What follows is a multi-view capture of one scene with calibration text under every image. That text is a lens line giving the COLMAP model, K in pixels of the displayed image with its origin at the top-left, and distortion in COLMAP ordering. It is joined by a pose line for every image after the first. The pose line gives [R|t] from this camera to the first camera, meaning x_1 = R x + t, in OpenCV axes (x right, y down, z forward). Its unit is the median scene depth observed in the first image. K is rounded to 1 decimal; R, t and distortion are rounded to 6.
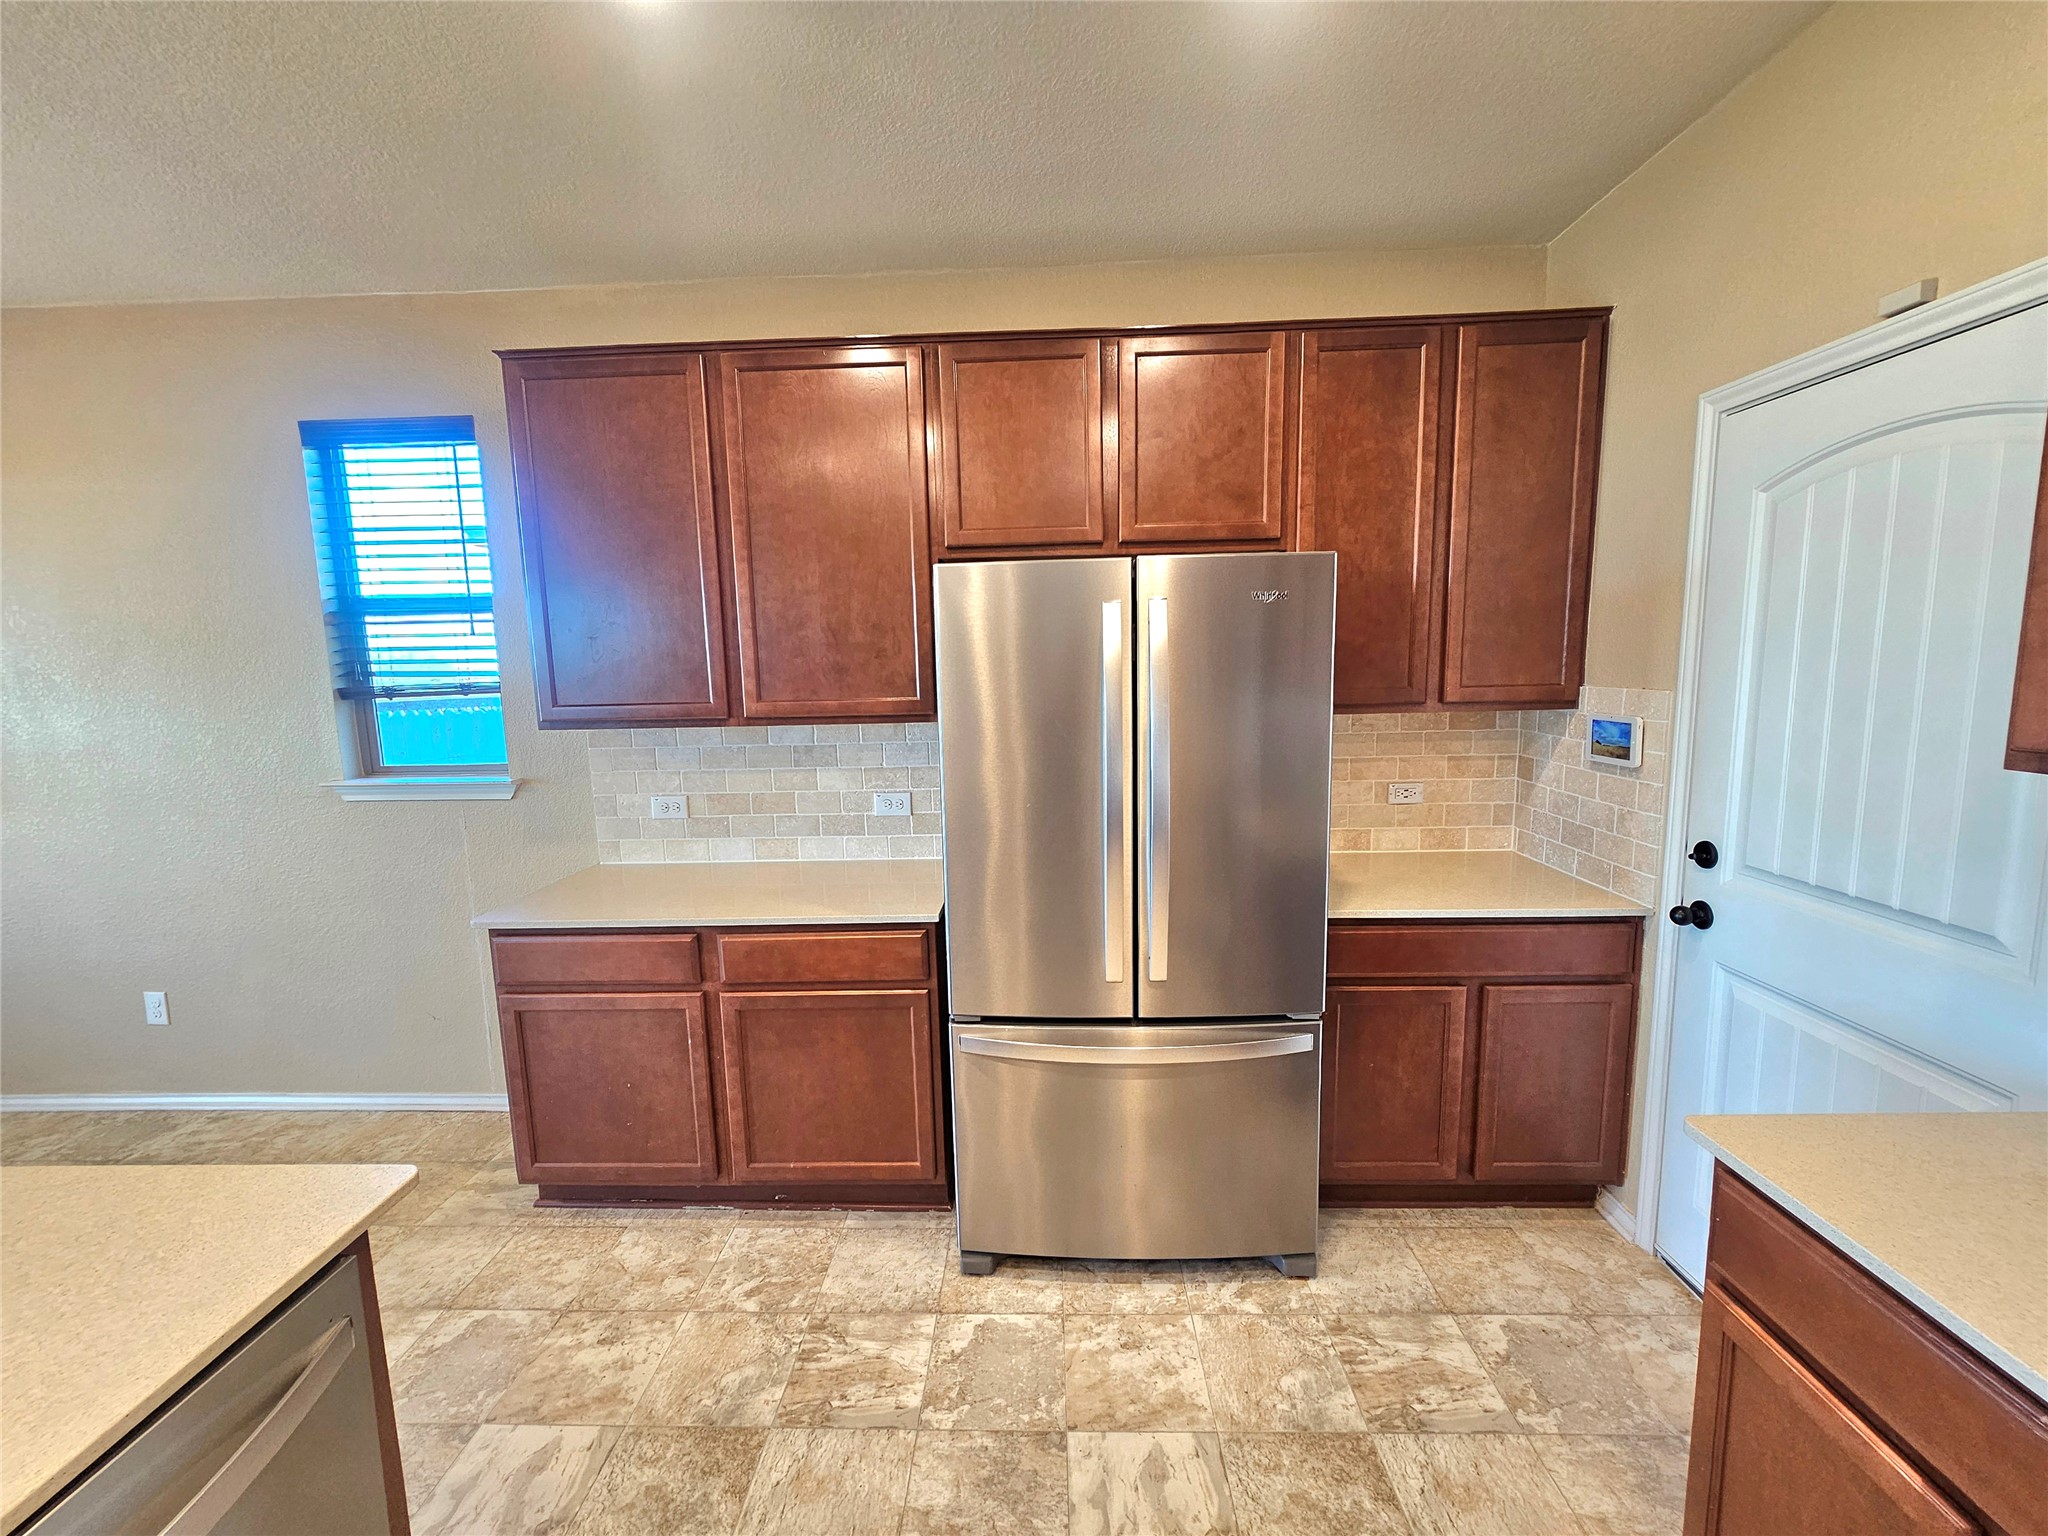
lens RADIAL K [[830.2, 0, 1035.2], [0, 830.2, 771.1], [0, 0, 1]] dist [0.000007, 0.000651]
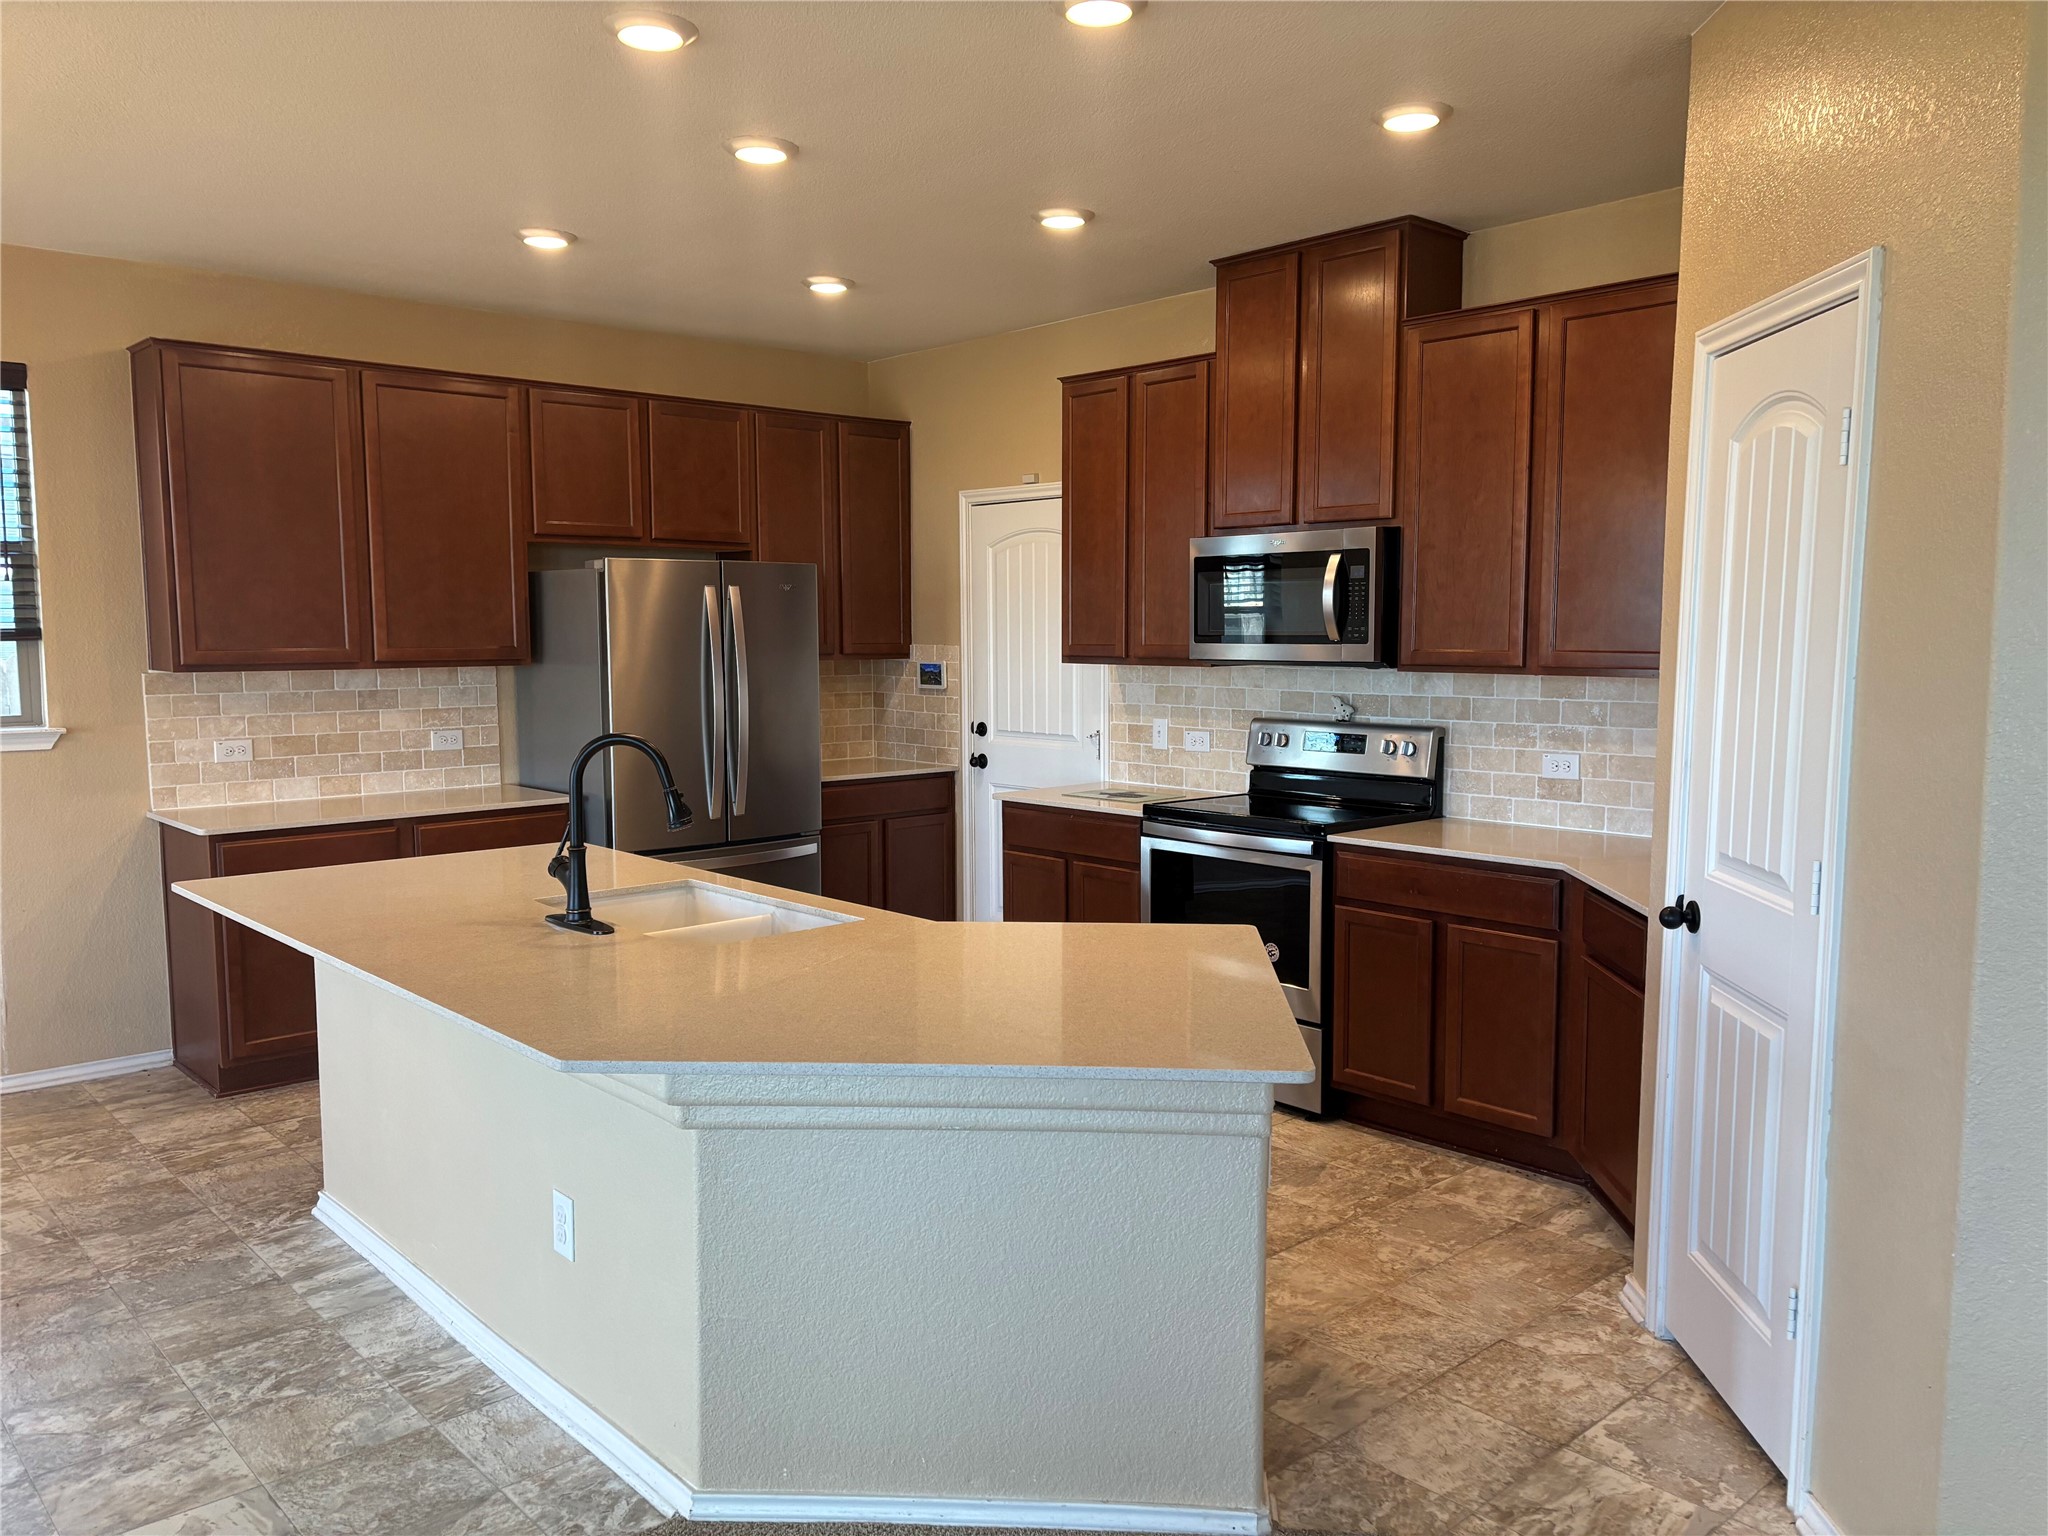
lens RADIAL K [[1522.7, 0, 1032.7], [0, 1522.7, 773.1], [0, 0, 1]] dist [0.037382, -0.009933]
pose [[0.718016, -0.046915, 0.694444, -1.226807], [0.078580, 0.996811, -0.013904, 0.205077], [-0.691577, 0.064553, 0.719412, -1.268683]]
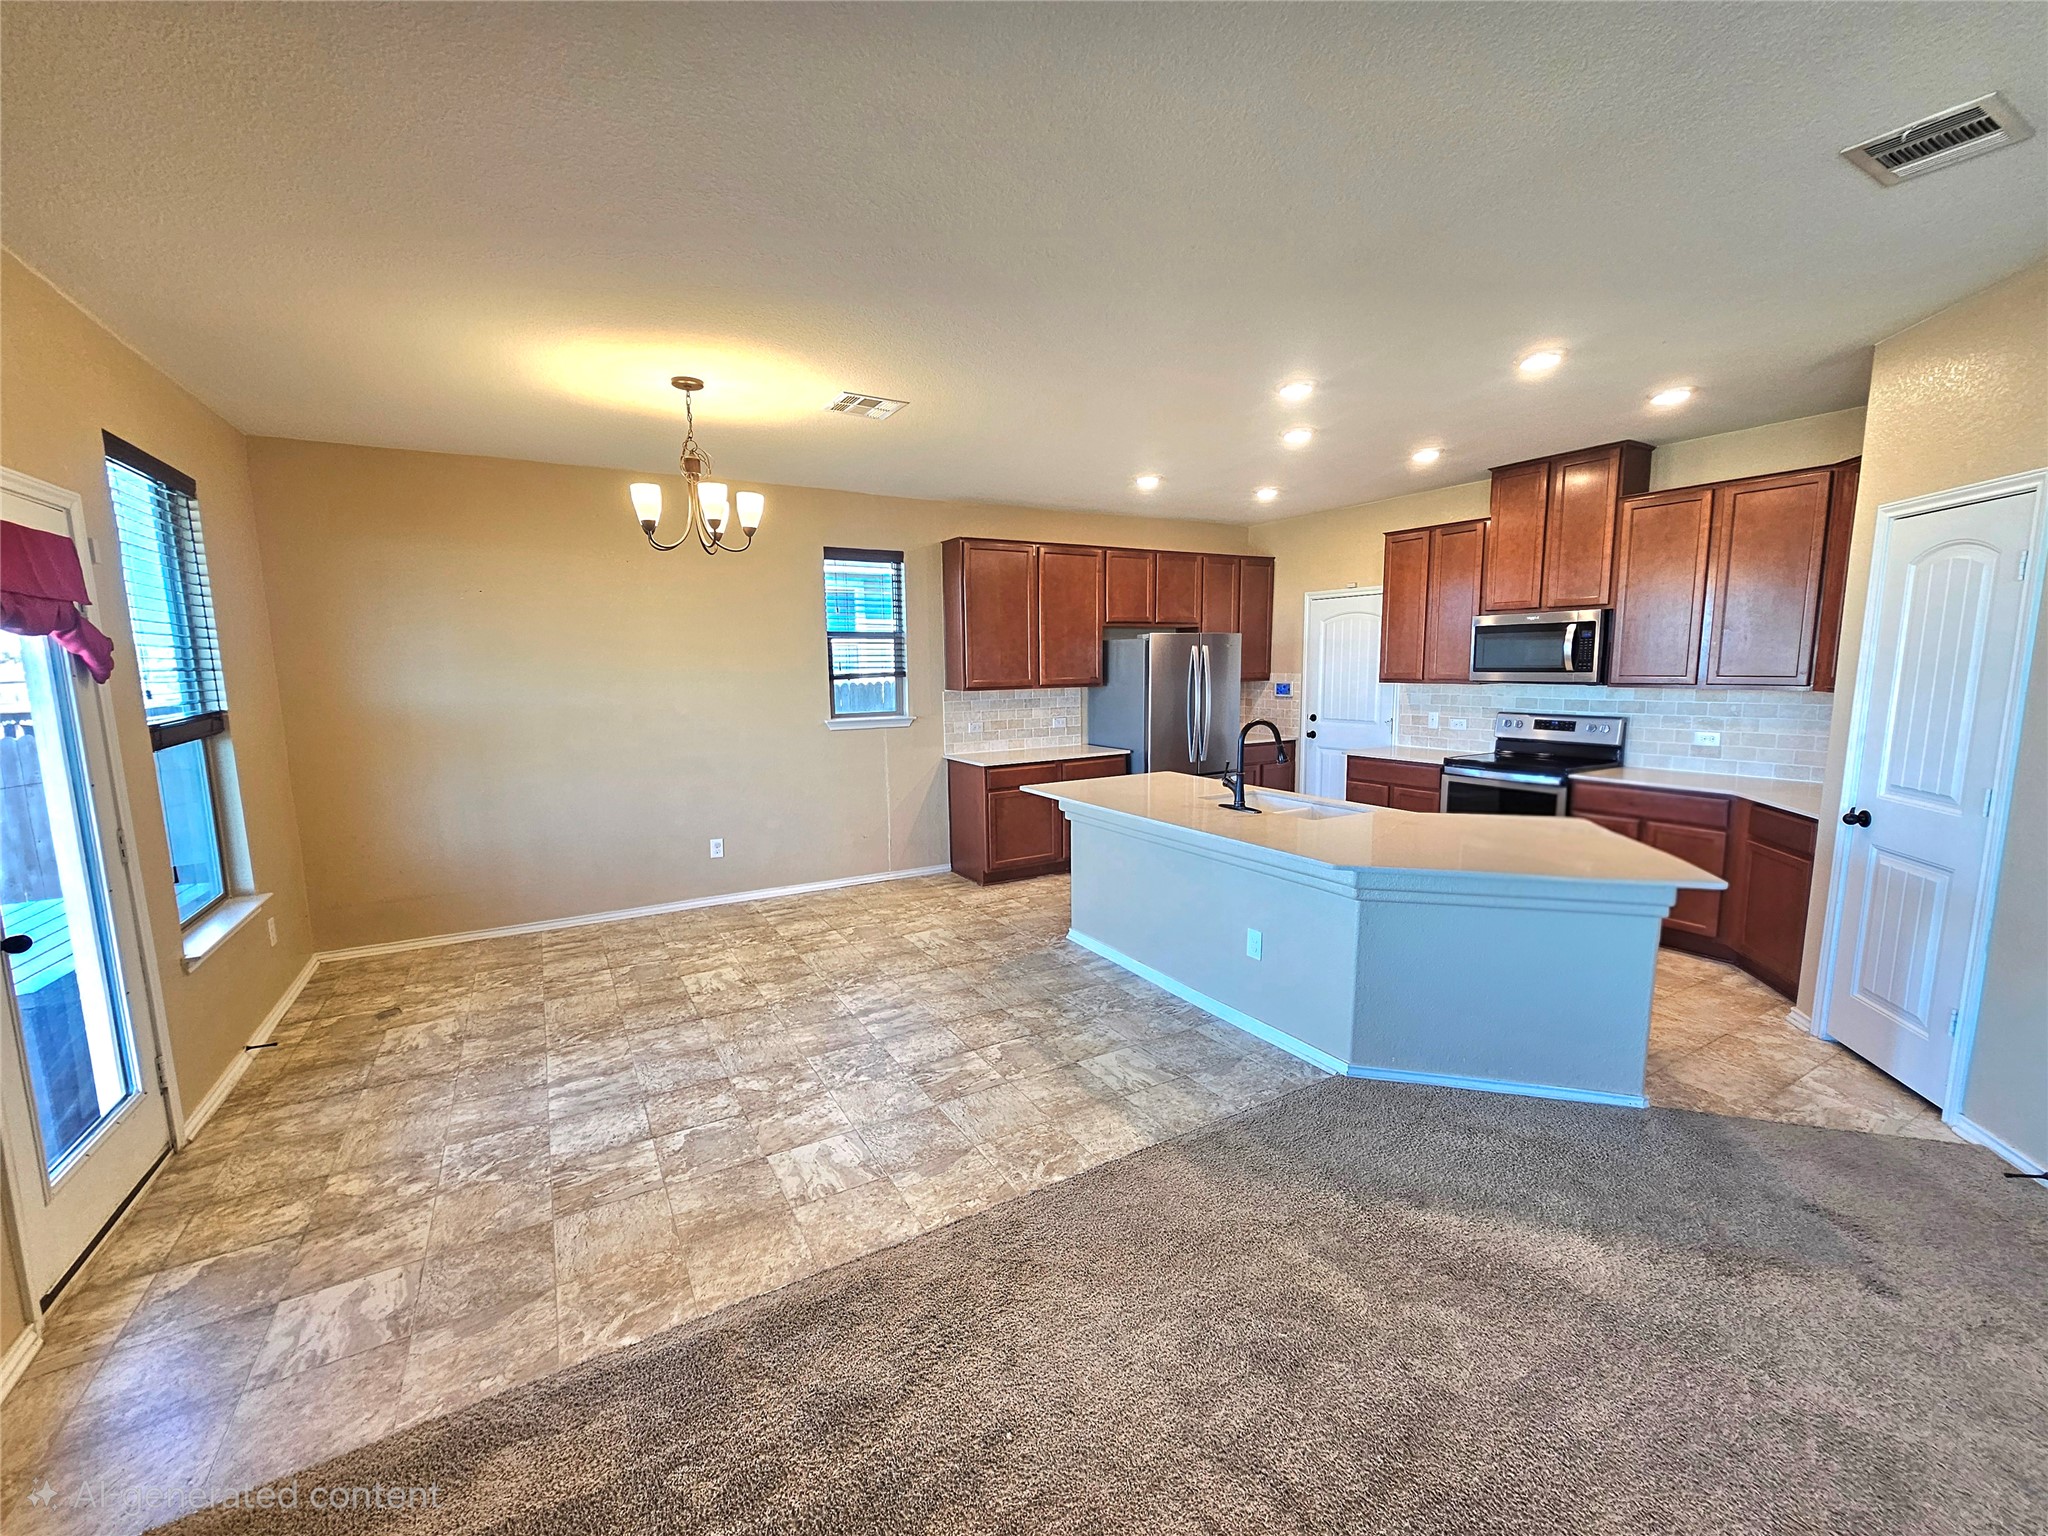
lens RADIAL K [[830.2, 0, 1023.9], [0, 830.2, 771.5], [0, 0, 1]] dist [0.000007, 0.000651]
pose [[0.848166, -0.059664, 0.526360, -1.755487], [0.065668, 0.997815, 0.007288, 0.179322], [-0.525645, 0.028383, 0.850230, -1.137929]]
